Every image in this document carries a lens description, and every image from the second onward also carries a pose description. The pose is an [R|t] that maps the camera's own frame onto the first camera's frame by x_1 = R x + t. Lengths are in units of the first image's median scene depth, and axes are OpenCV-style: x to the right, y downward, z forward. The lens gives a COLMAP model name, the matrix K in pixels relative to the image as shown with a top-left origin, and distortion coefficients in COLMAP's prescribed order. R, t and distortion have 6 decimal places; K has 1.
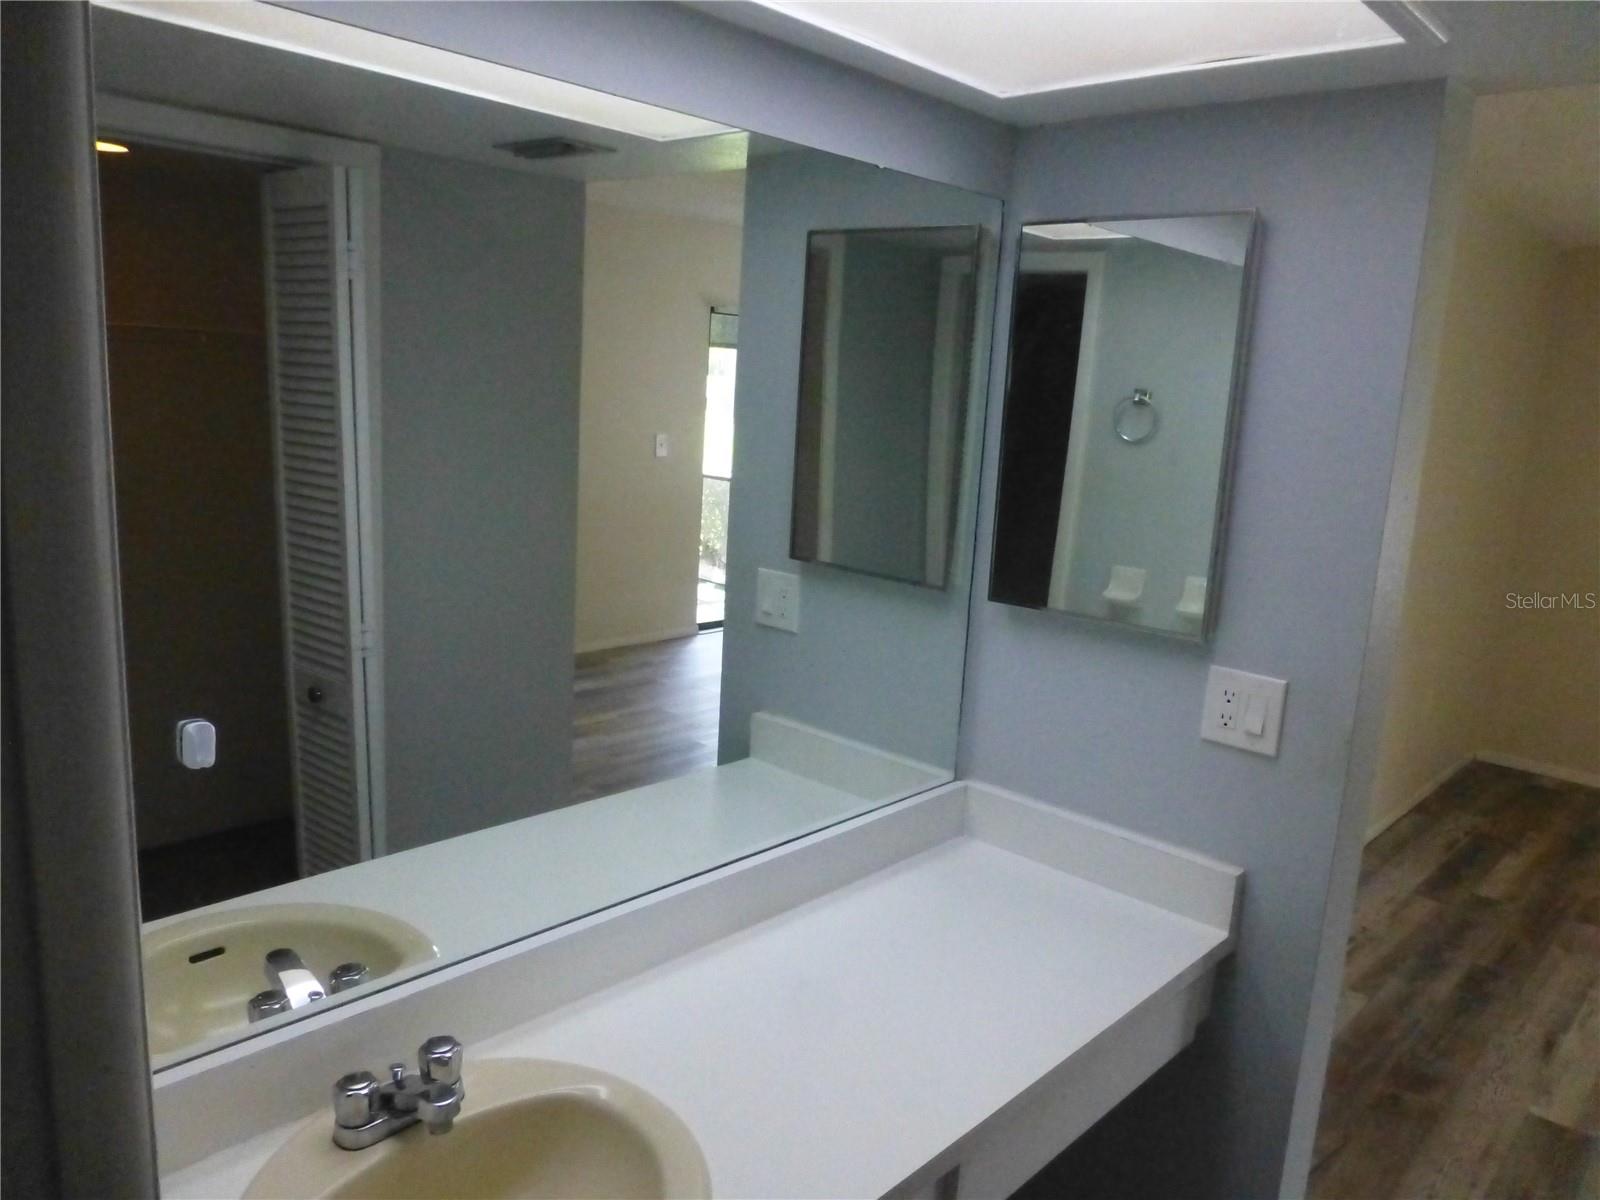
lens RADIAL K [[1151.6, 0, 800.0], [0, 1151.6, 600.0], [0, 0, 1]] dist [-0.027170, 0.005003]
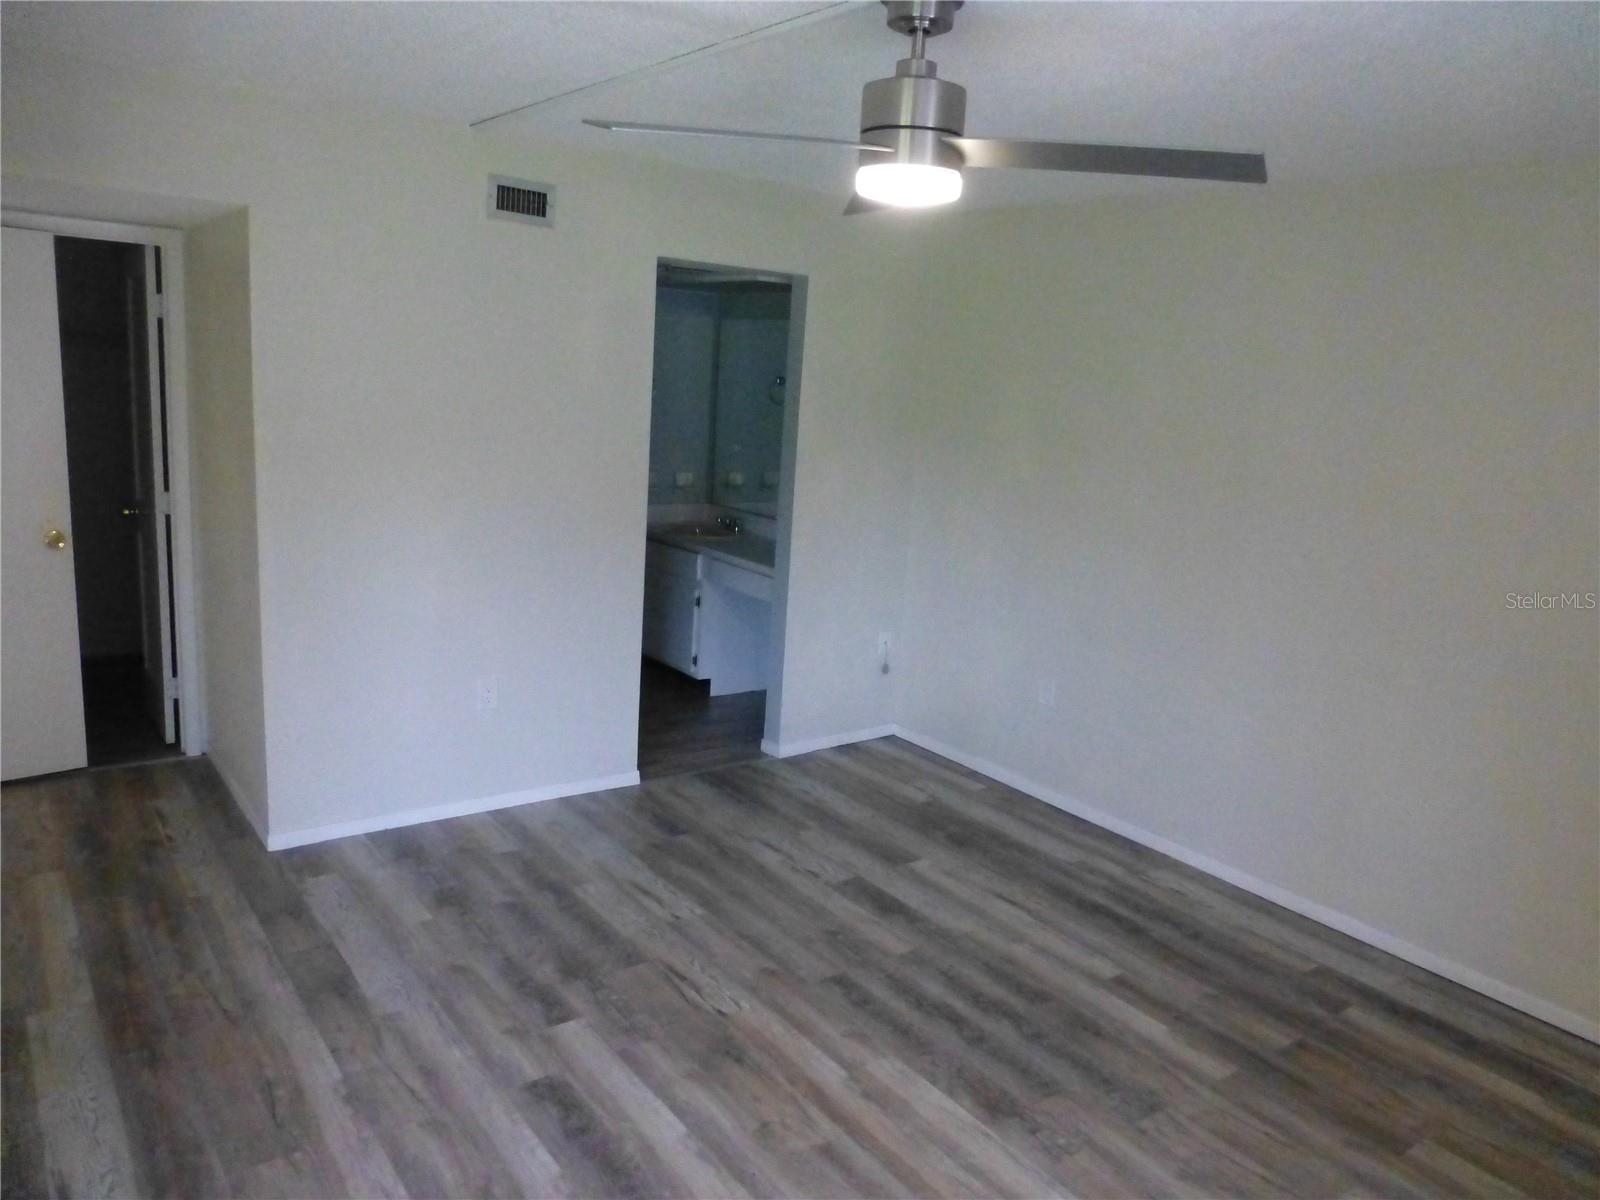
lens RADIAL K [[1151.6, 0, 800.0], [0, 1151.6, 600.0], [0, 0, 1]] dist [-0.027170, 0.005003]
pose [[-0.179277, 0.126961, -0.975572, 1.587479], [-0.259815, 0.950322, 0.171420, -0.064925], [0.948871, 0.284200, -0.137384, 0.724105]]
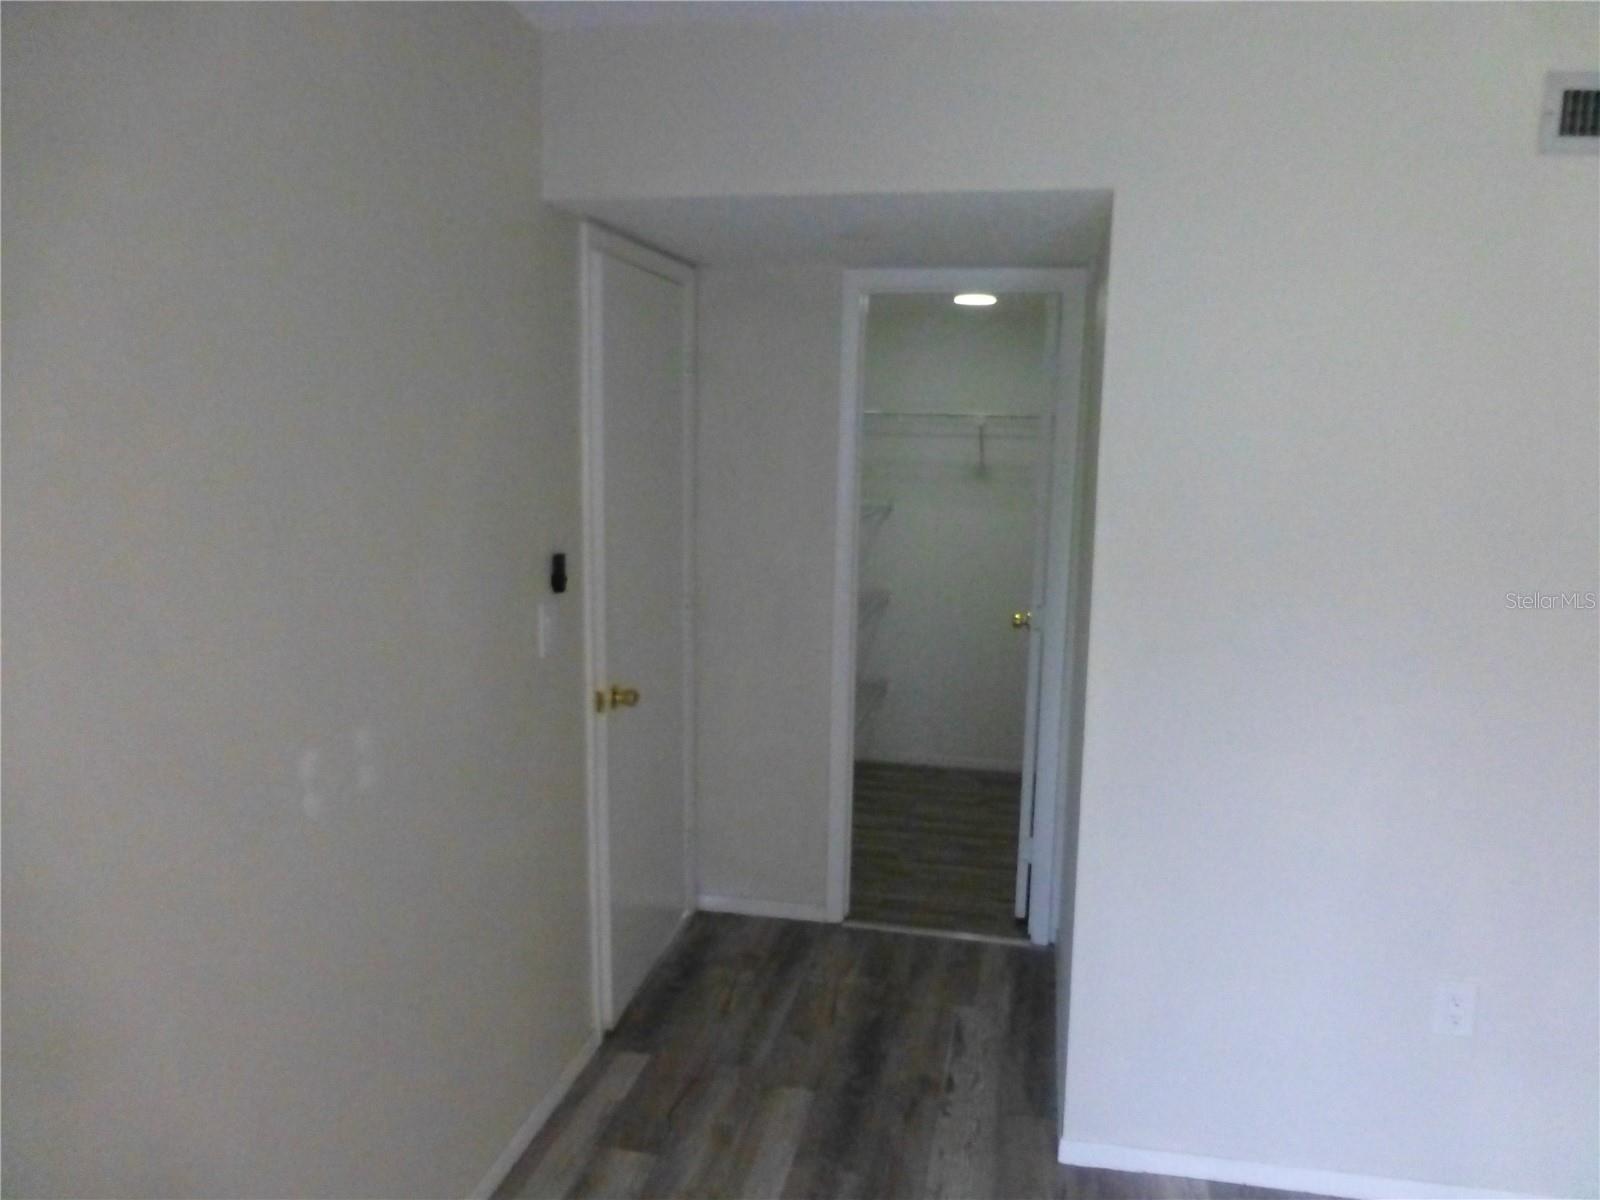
lens RADIAL K [[1178.6, 0, 800.0], [0, 1178.6, 600.0], [0, 0, 1]] dist [0.000825, 0.002434]
pose [[-0.861476, 0.030717, -0.506869, 1.131865], [-0.142218, 0.943627, 0.298900, -0.052266], [0.487477, 0.329582, -0.808543, 0.561346]]
